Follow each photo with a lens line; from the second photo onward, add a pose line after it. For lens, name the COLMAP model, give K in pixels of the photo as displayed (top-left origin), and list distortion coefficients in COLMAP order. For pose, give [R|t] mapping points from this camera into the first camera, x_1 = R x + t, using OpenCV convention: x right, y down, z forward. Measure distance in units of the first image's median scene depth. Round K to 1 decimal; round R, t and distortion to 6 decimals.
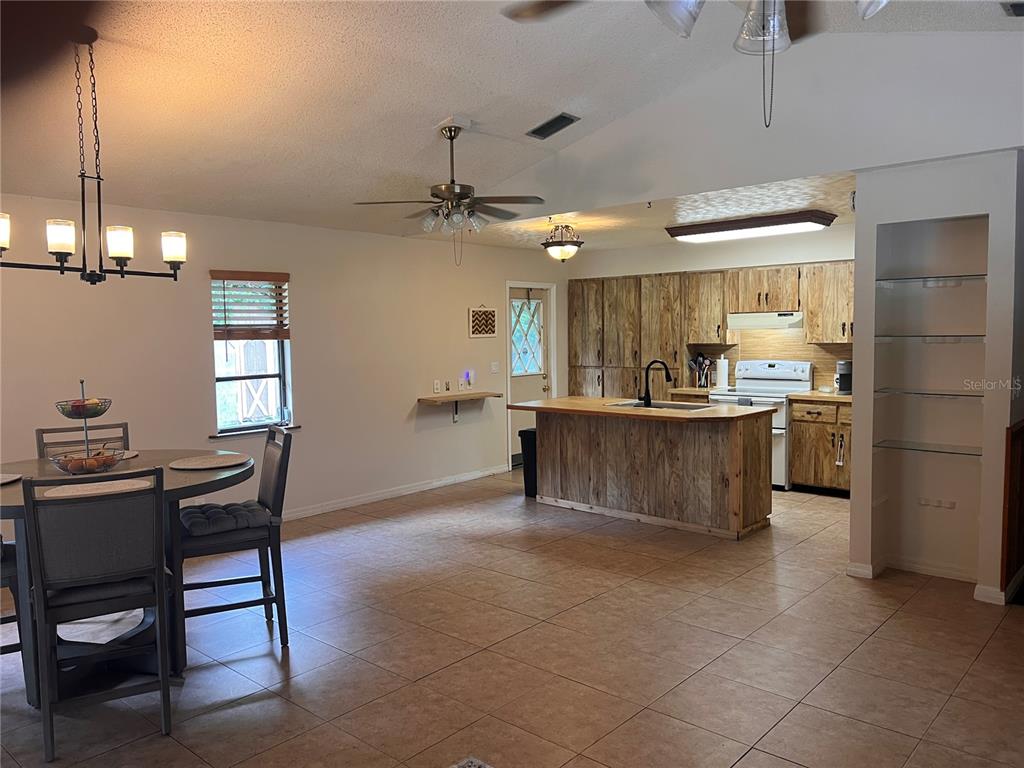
lens RADIAL K [[762.8, 0, 506.0], [0, 762.8, 384.0], [0, 0, 1]] dist [0.072657, -0.091279]
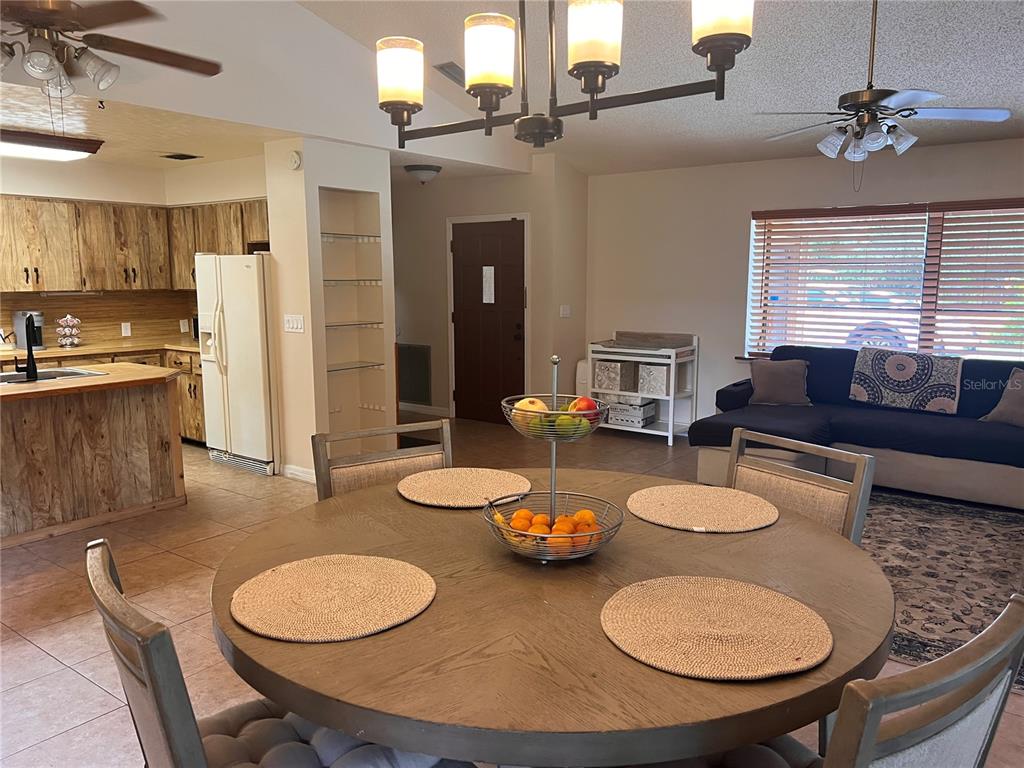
lens RADIAL K [[772.4, 0, 509.9], [0, 772.4, 388.5], [0, 0, 1]] dist [0.012759, -0.001012]
pose [[-0.082923, -0.130715, 0.987946, -0.553430], [0.072701, 0.987925, 0.136815, -0.028233], [-0.993901, 0.083170, -0.072419, 0.587801]]
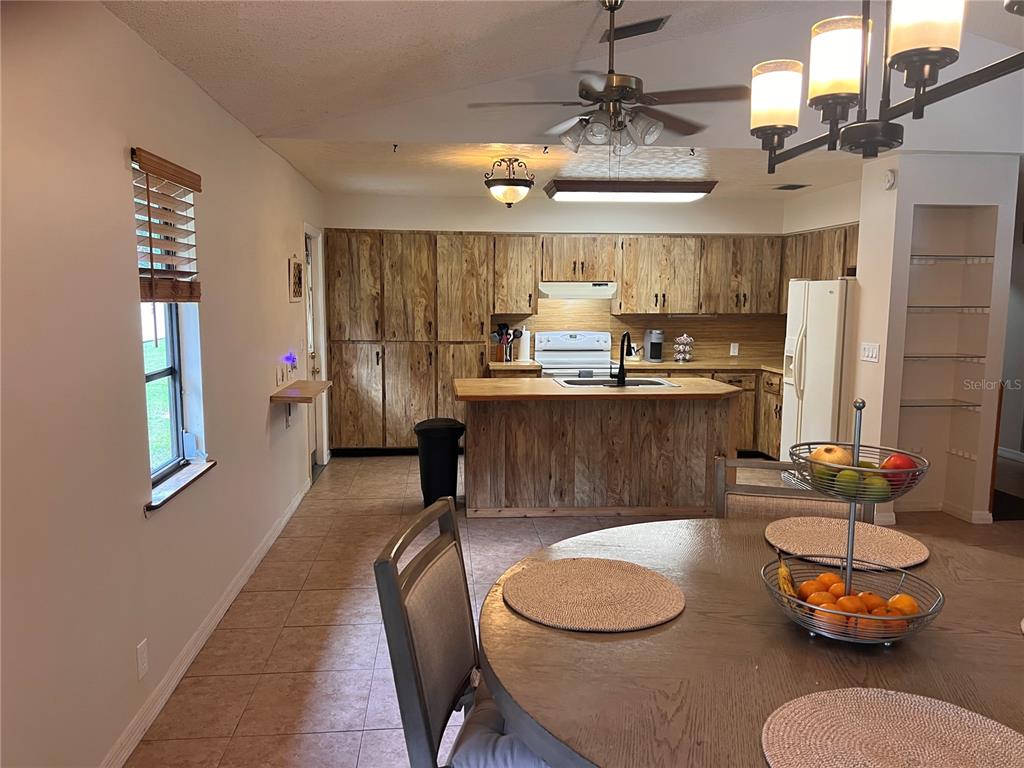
lens RADIAL K [[763.4, 0, 508.4], [0, 763.4, 394.4], [0, 0, 1]] dist [0.084125, -0.113266]
pose [[0.682226, -0.072767, 0.727511, -0.526810], [0.034462, 0.997130, 0.067417, -0.022848], [-0.730329, -0.020922, 0.682775, 0.476917]]
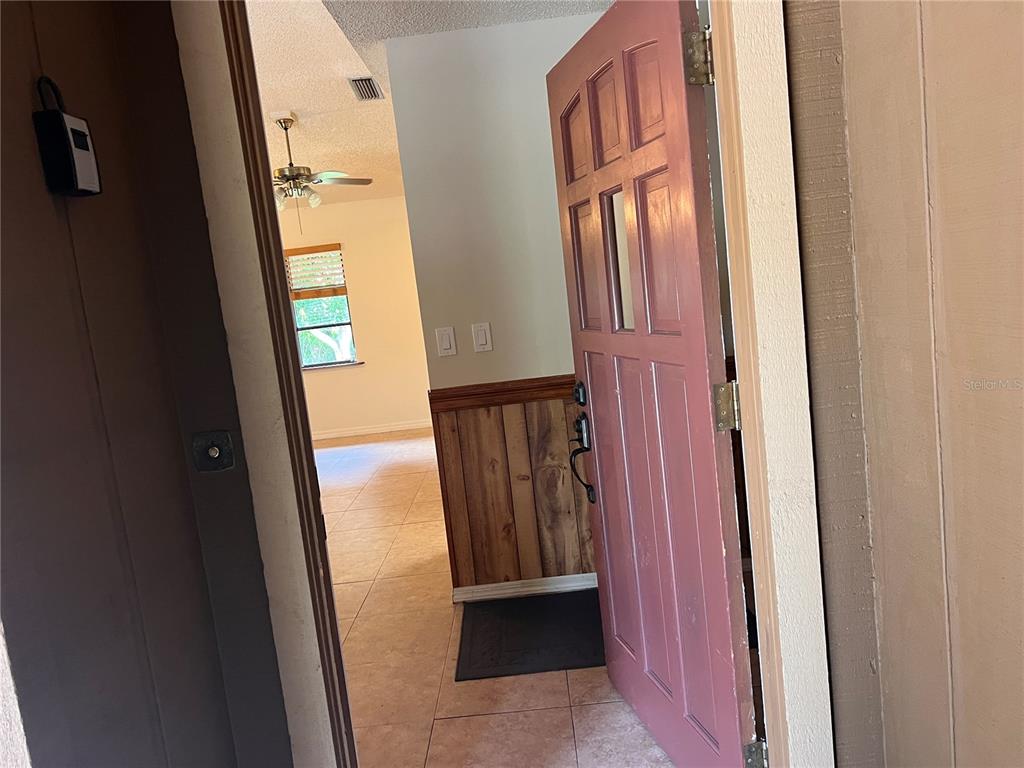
lens RADIAL K [[762.8, 0, 506.0], [0, 762.8, 384.0], [0, 0, 1]] dist [0.072657, -0.091279]
pose [[0.644848, 0.036413, -0.763443, 0.865738], [0.053534, 0.994259, 0.092641, -0.014583], [0.762434, -0.100610, 0.639197, 0.366852]]
